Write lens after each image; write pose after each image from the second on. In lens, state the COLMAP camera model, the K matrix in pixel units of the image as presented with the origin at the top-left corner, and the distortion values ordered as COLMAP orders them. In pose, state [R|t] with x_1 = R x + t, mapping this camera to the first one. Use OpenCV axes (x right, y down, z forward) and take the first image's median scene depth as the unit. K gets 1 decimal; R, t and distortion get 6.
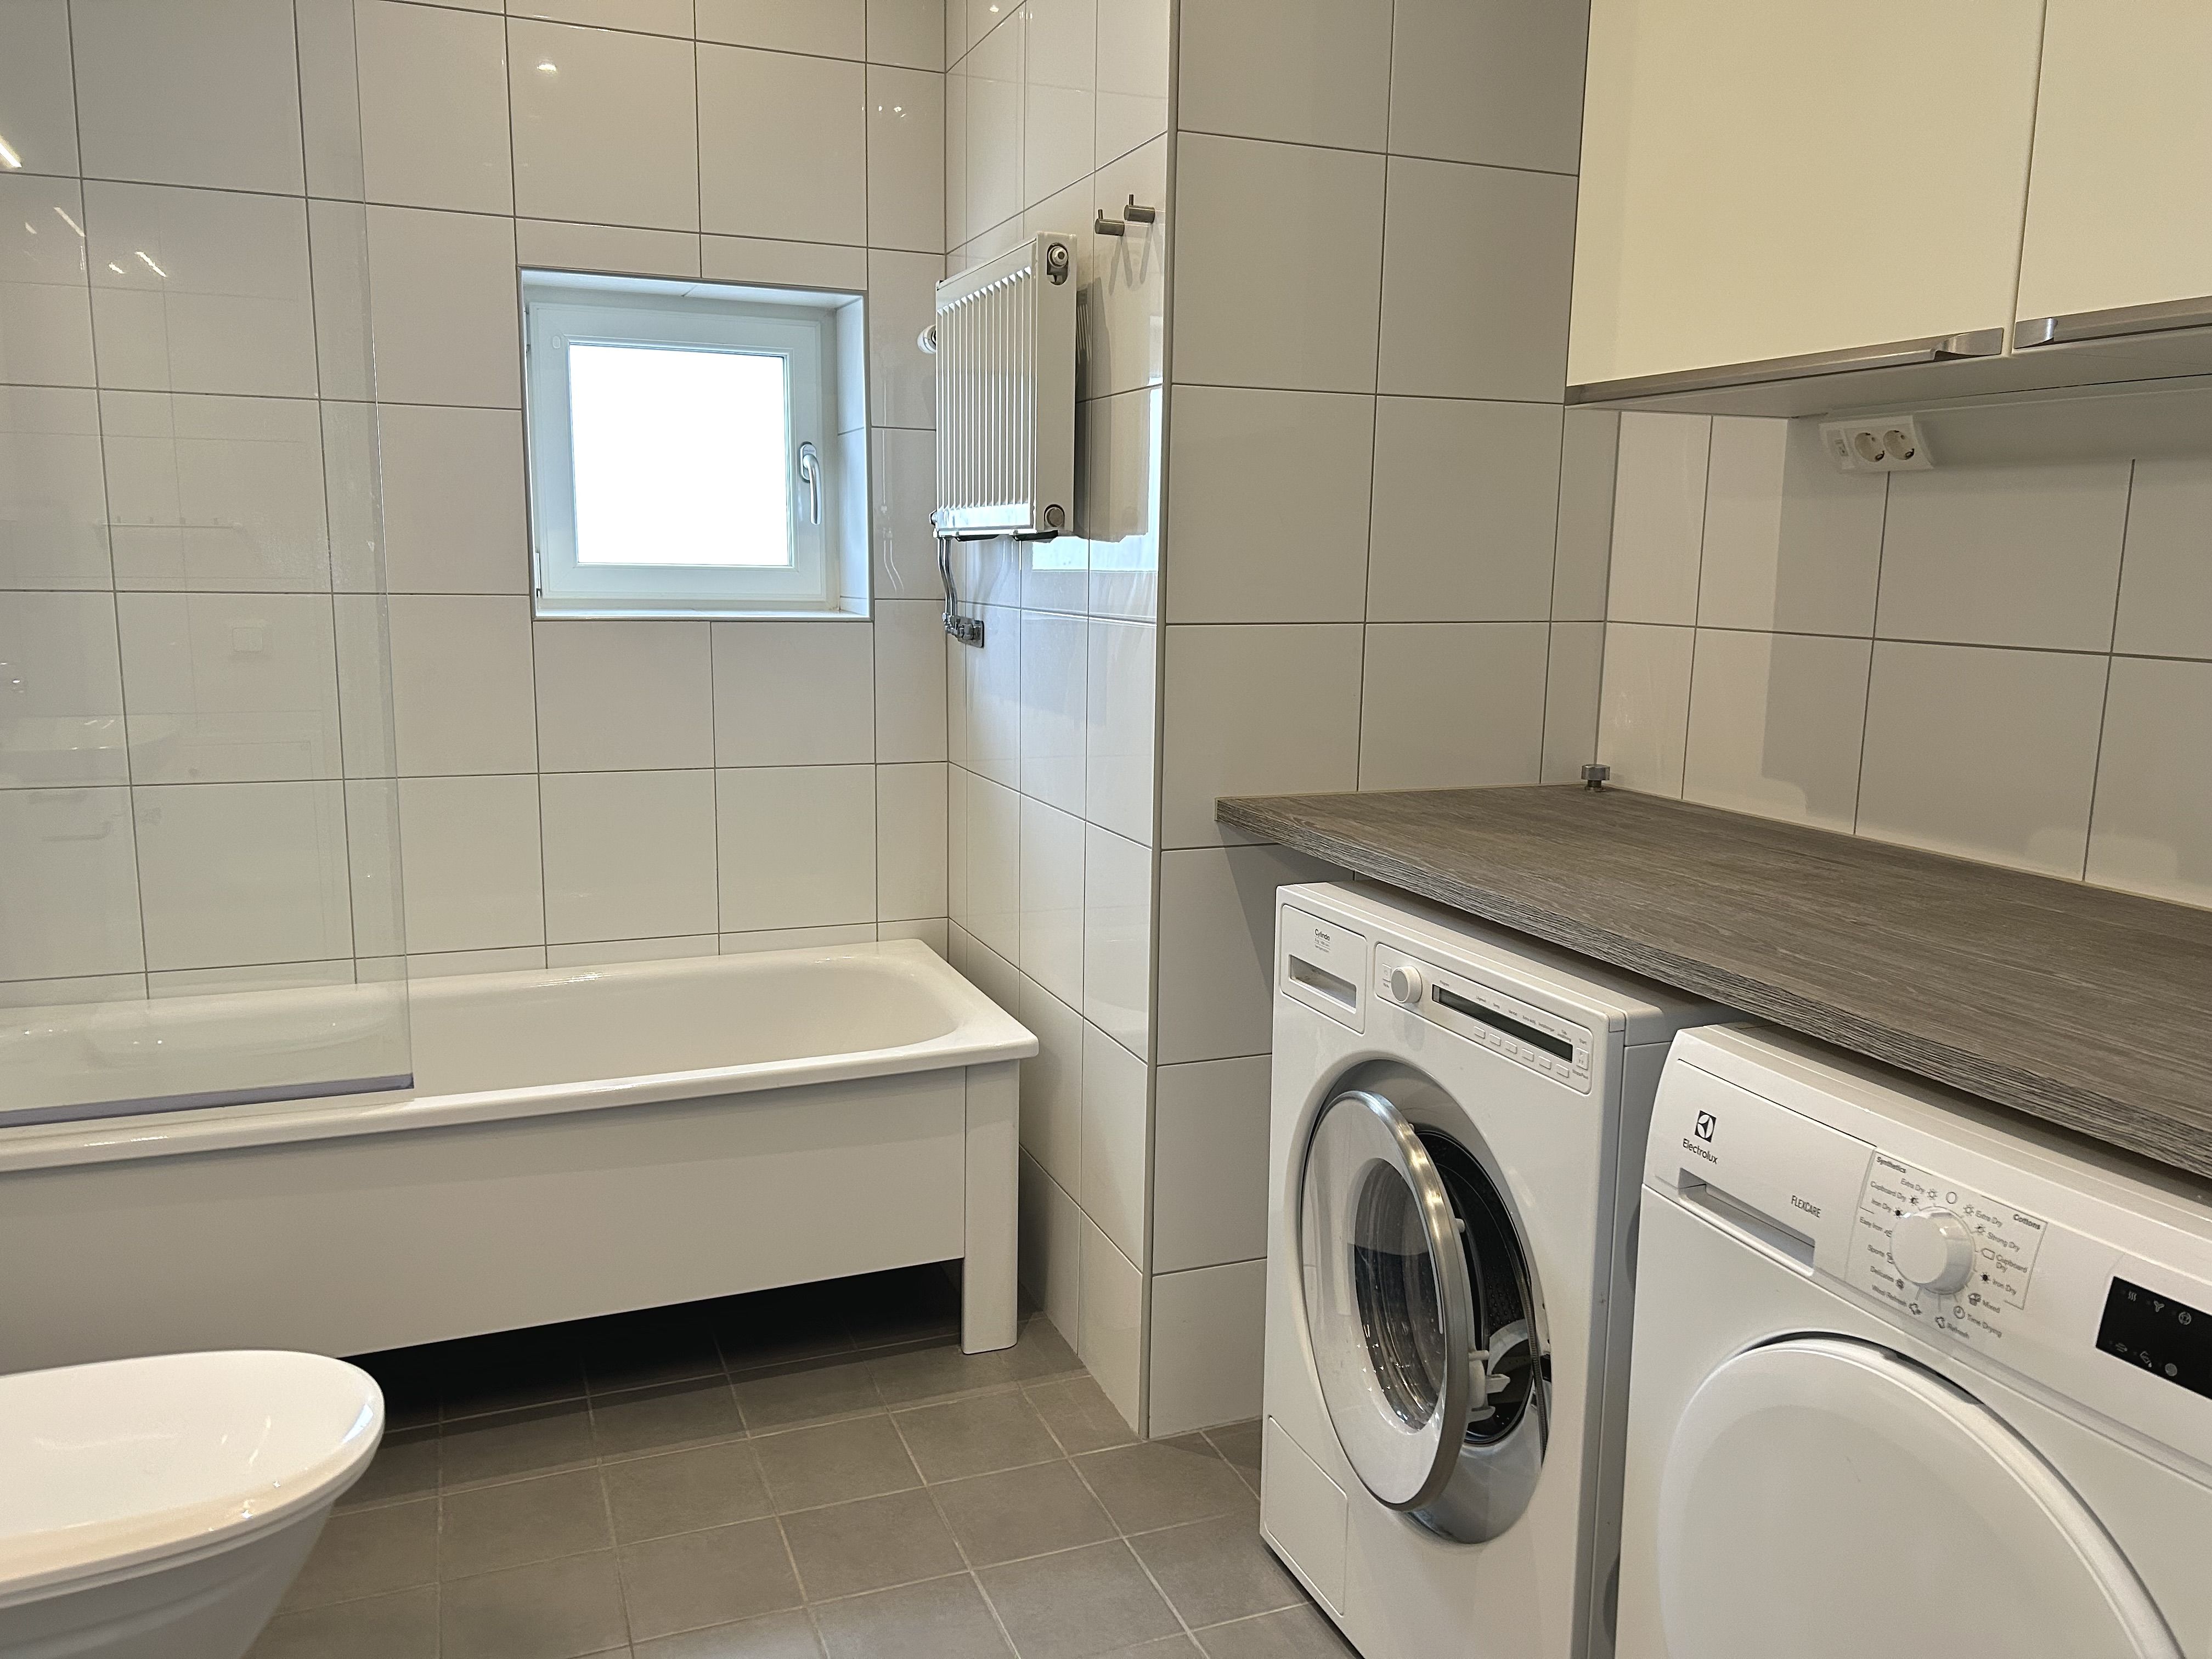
lens RADIAL K [[1646.7, 0, 1097.9], [0, 1646.7, 830.3], [0, 0, 1]] dist [0.034002, -0.044682]
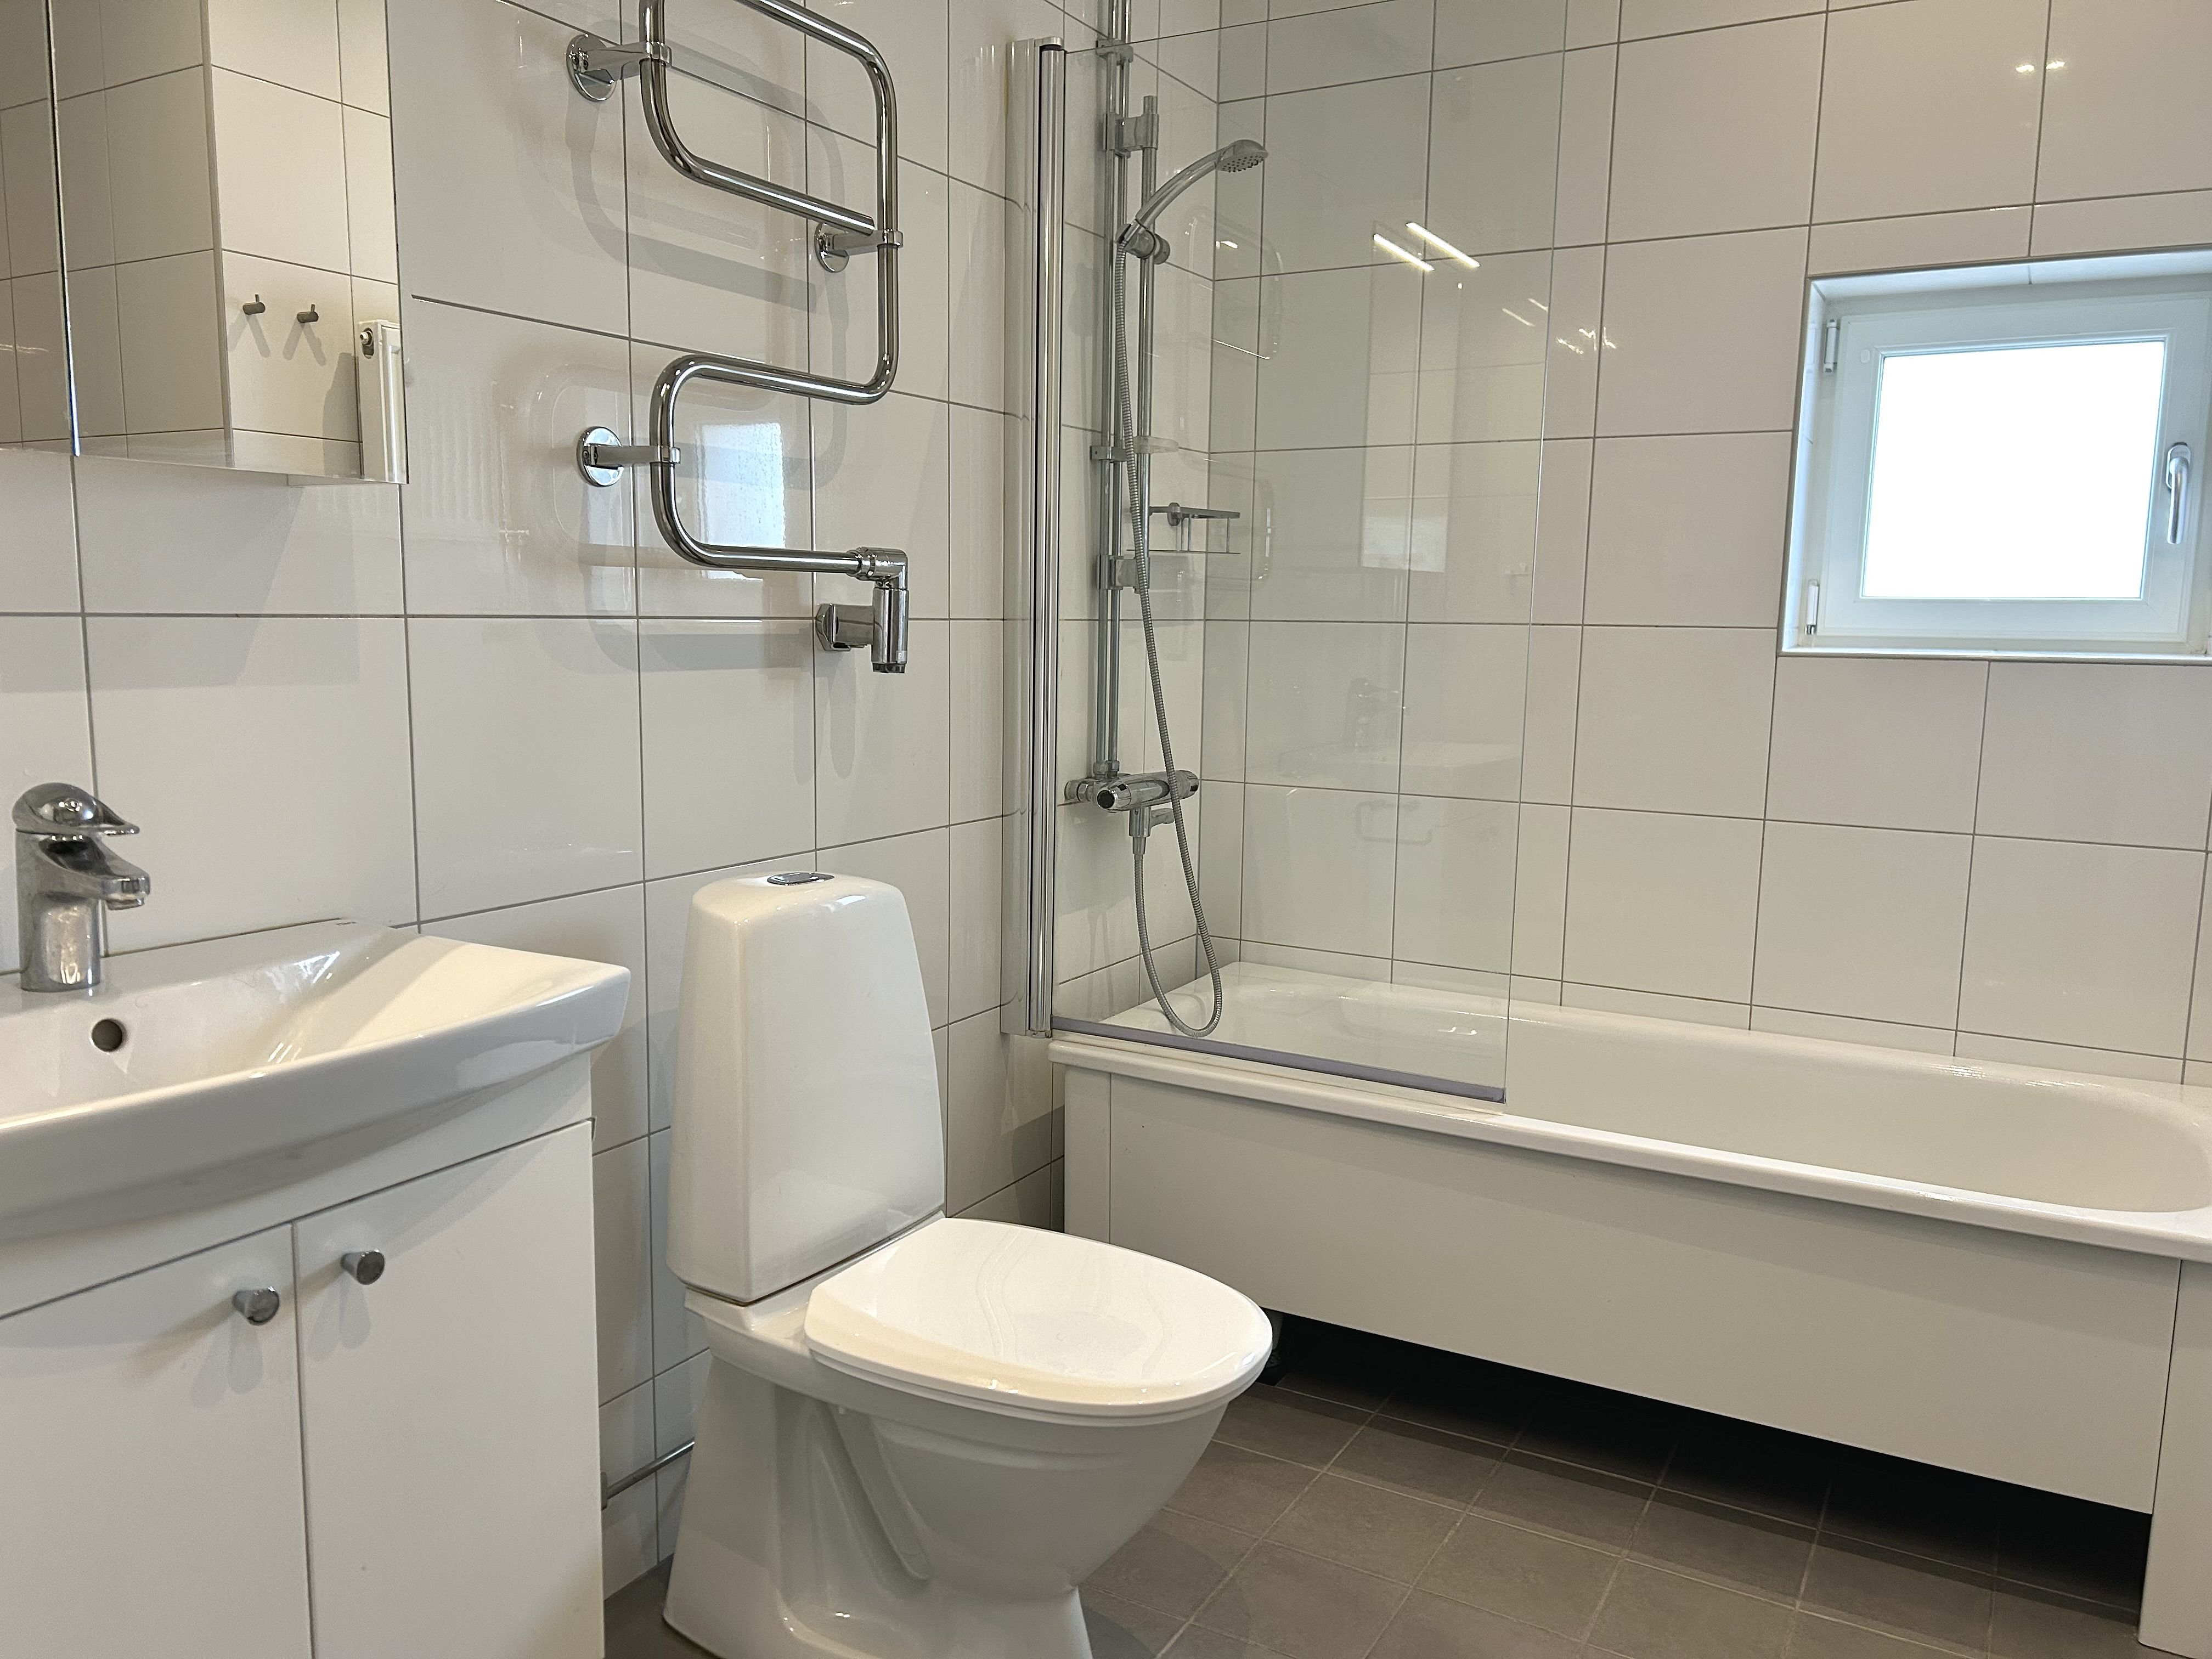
lens RADIAL K [[1646.7, 0, 1097.8], [0, 1646.7, 833.1], [0, 0, 1]] dist [0.034002, -0.044682]
pose [[0.614282, 0.097504, -0.783040, 0.173655], [-0.132511, 0.990991, 0.019446, 0.005091], [0.777881, 0.091816, 0.621668, 0.142304]]
